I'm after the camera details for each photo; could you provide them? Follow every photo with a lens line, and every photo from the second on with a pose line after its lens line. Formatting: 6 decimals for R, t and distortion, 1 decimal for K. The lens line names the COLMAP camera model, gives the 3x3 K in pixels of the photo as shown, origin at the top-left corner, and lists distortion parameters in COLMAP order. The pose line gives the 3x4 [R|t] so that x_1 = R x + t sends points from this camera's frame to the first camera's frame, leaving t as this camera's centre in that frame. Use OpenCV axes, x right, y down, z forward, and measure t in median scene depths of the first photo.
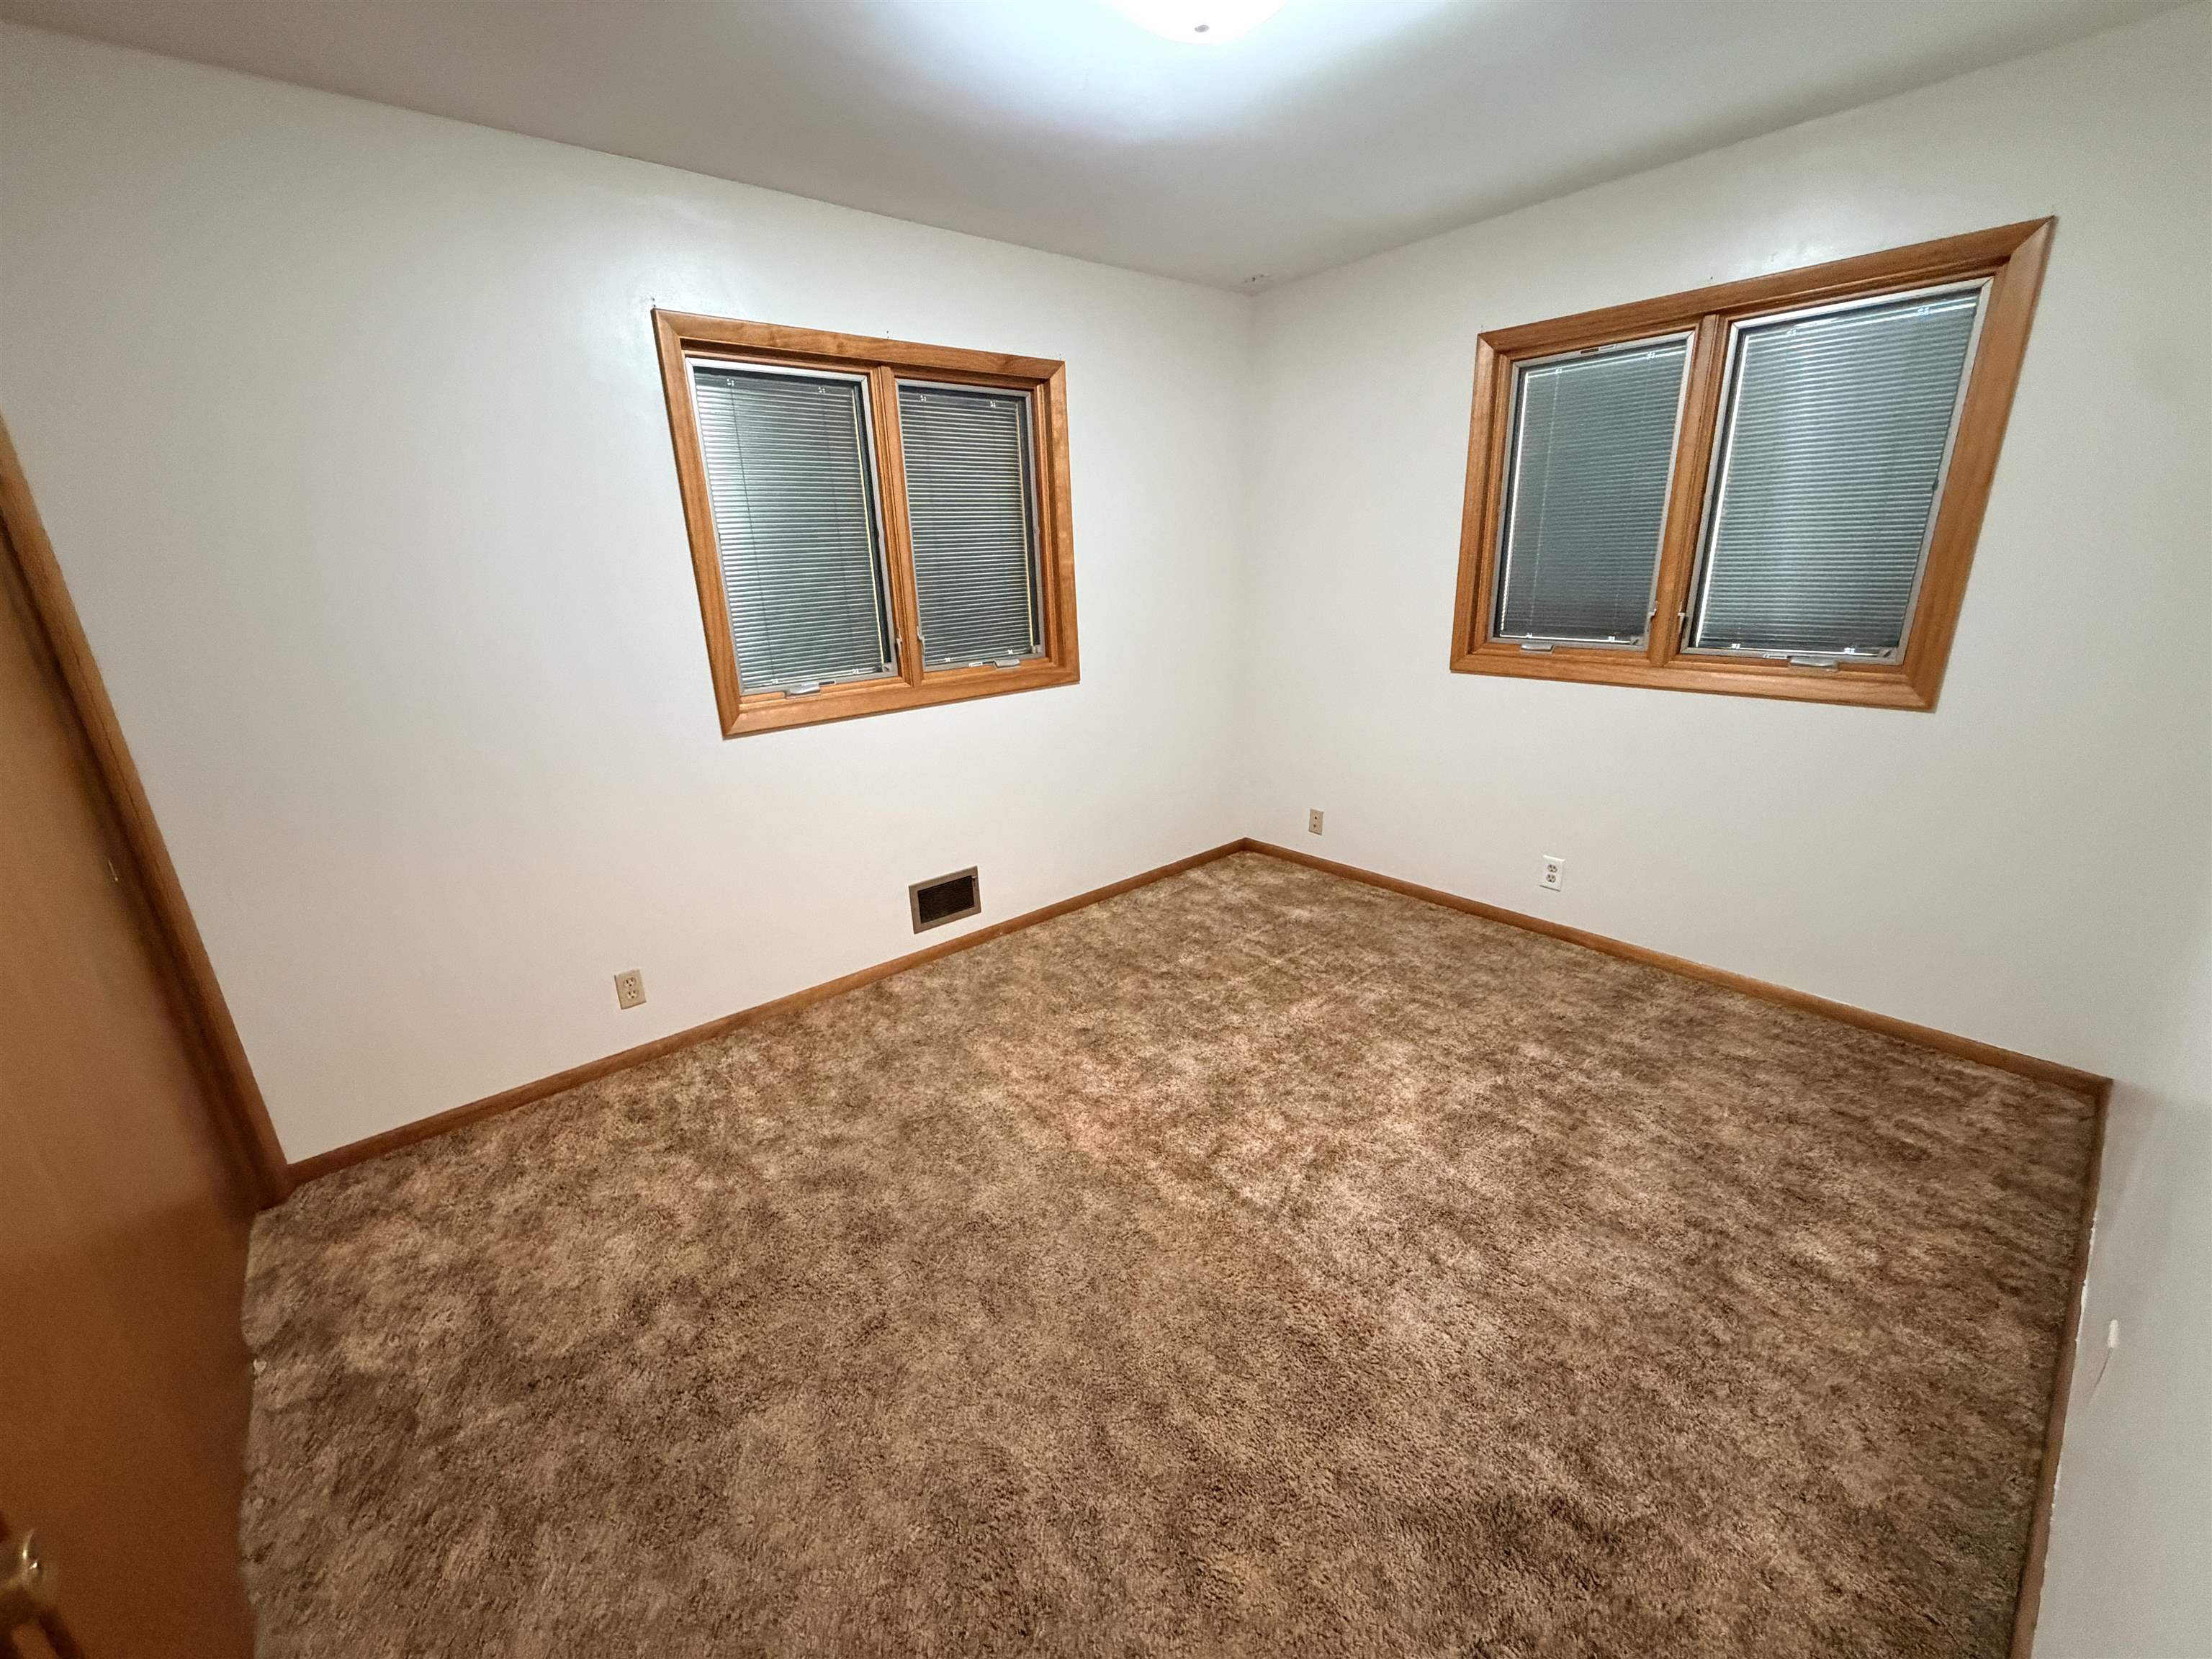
lens RADIAL K [[883.4, 0, 1106.6], [0, 883.4, 824.9], [0, 0, 1]] dist [0.000234, 0.000129]
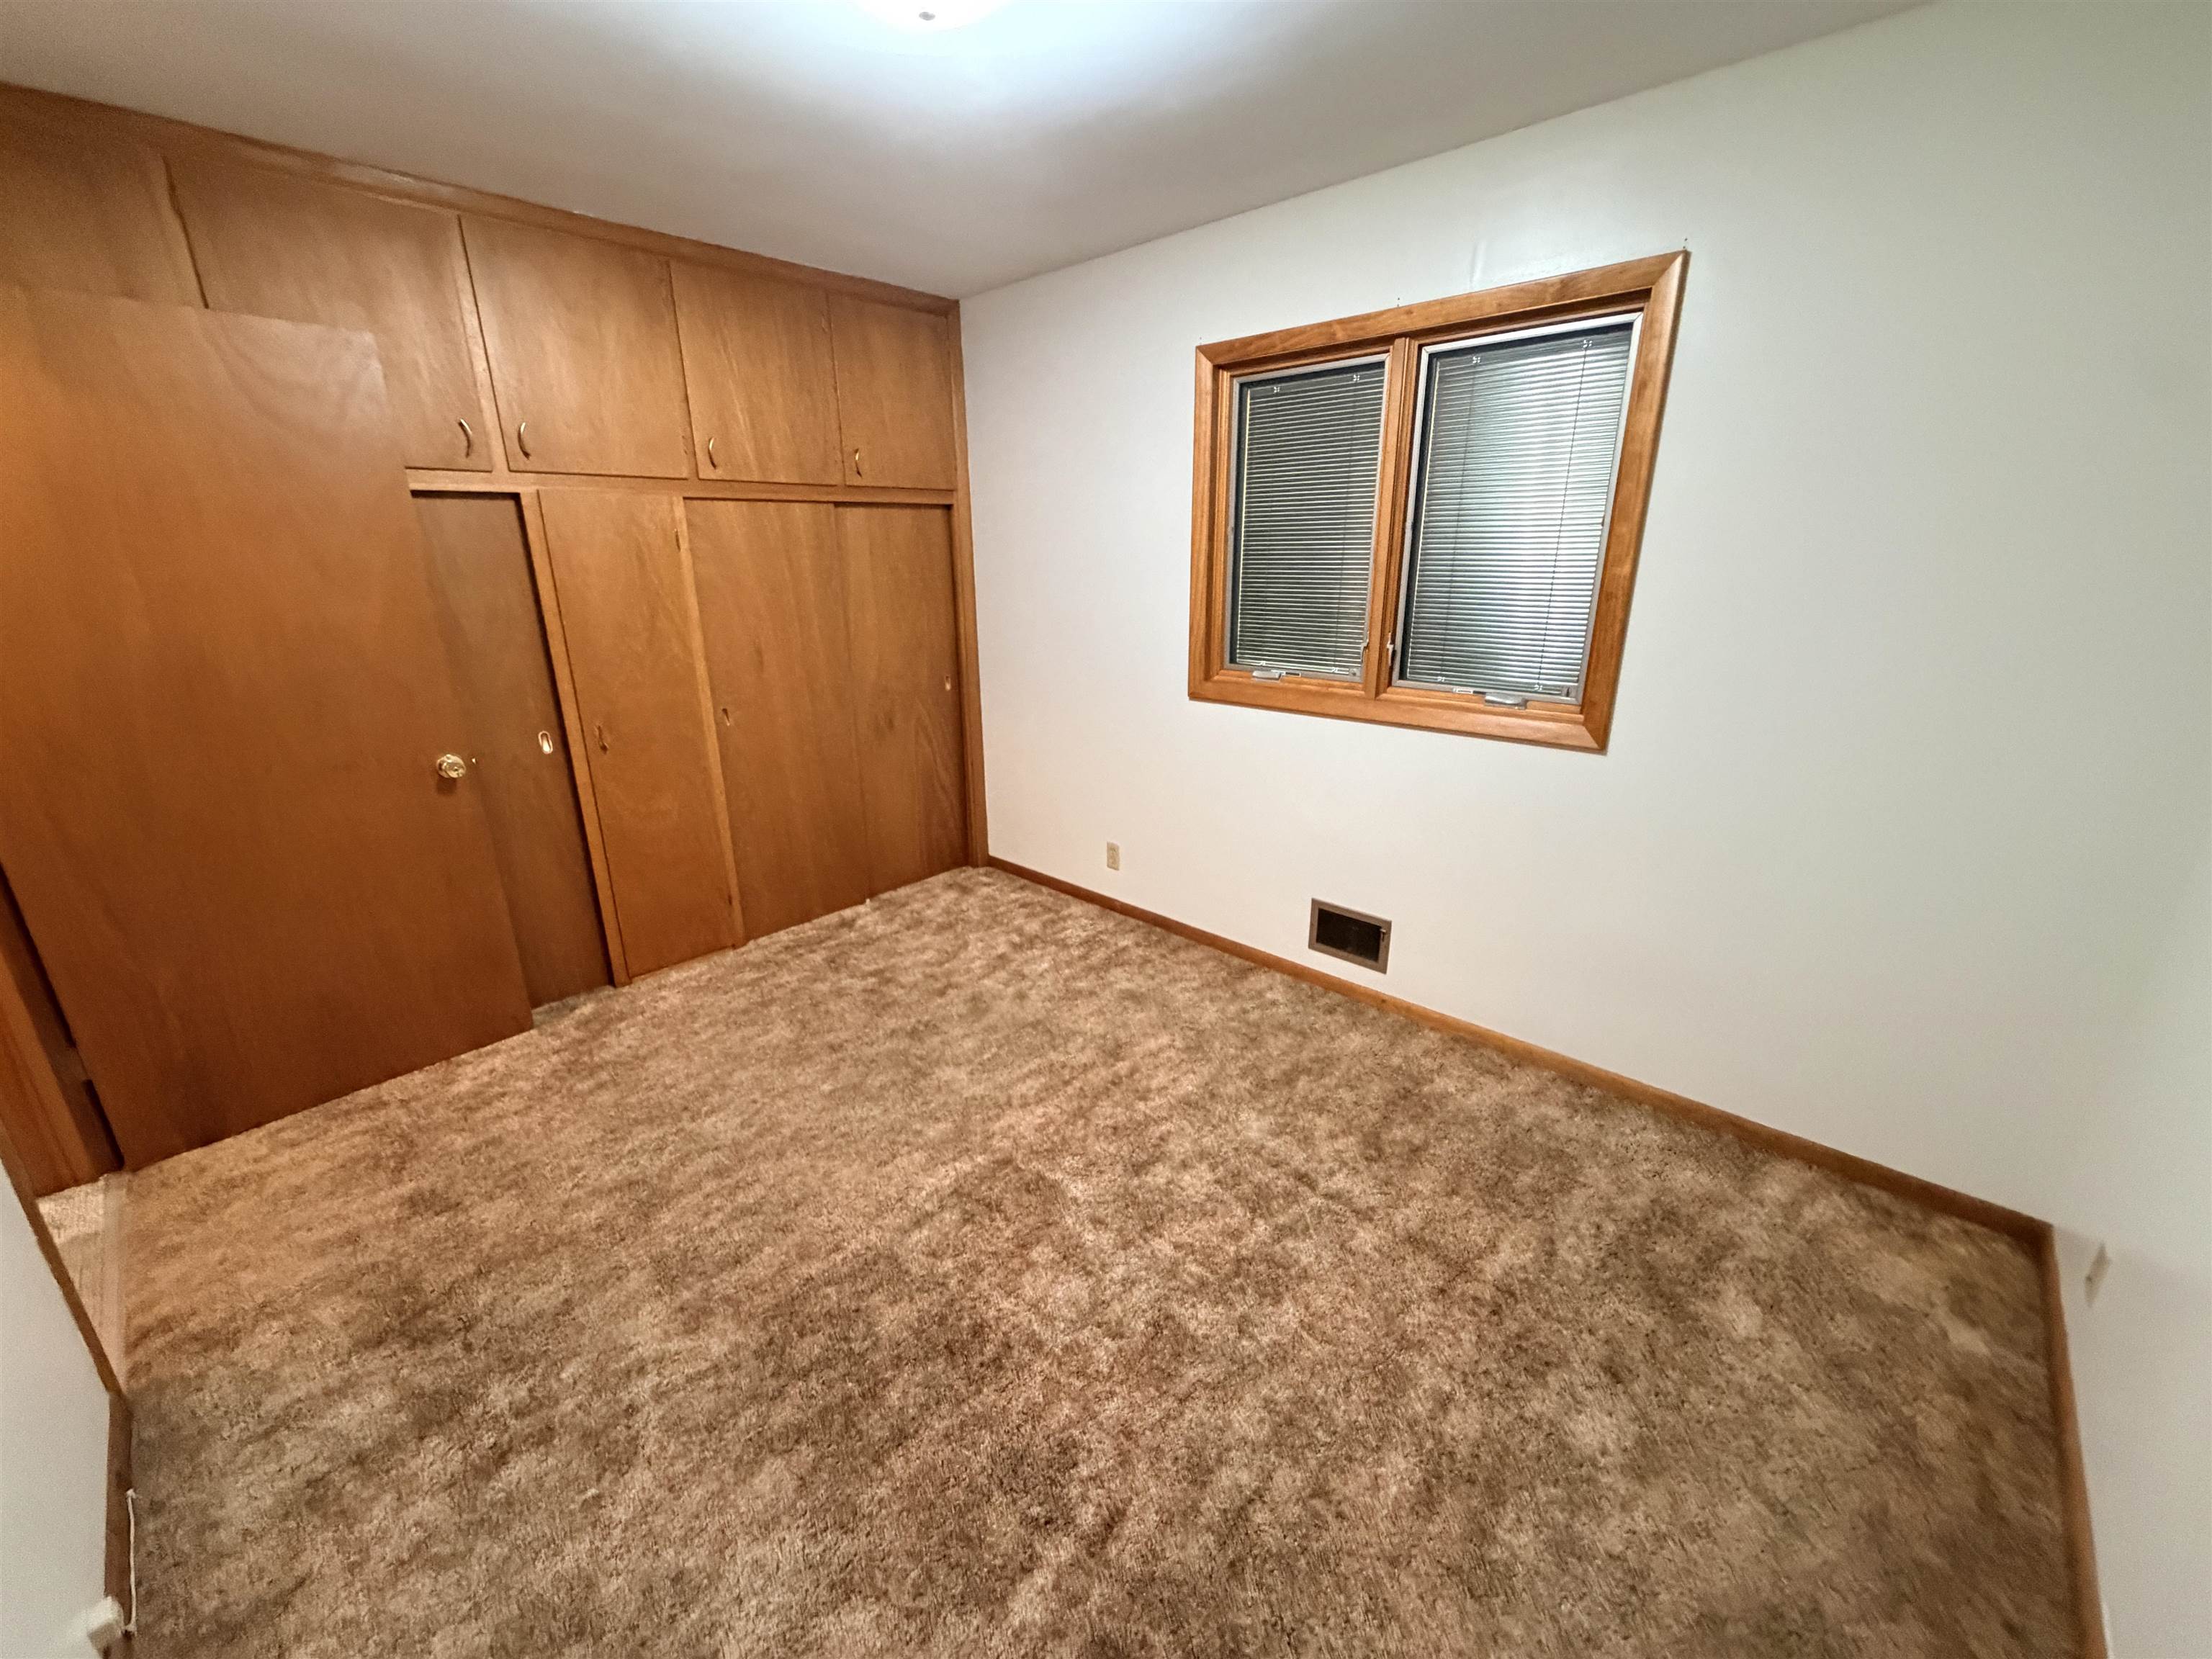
lens RADIAL K [[883.4, 0, 1101.9], [0, 883.4, 829.4], [0, 0, 1]] dist [0.000234, 0.000129]
pose [[0.109499, 0.339644, -0.934158, 0.681413], [-0.291470, 0.909468, 0.296502, -0.237224], [0.950292, 0.239813, 0.198582, 0.632170]]
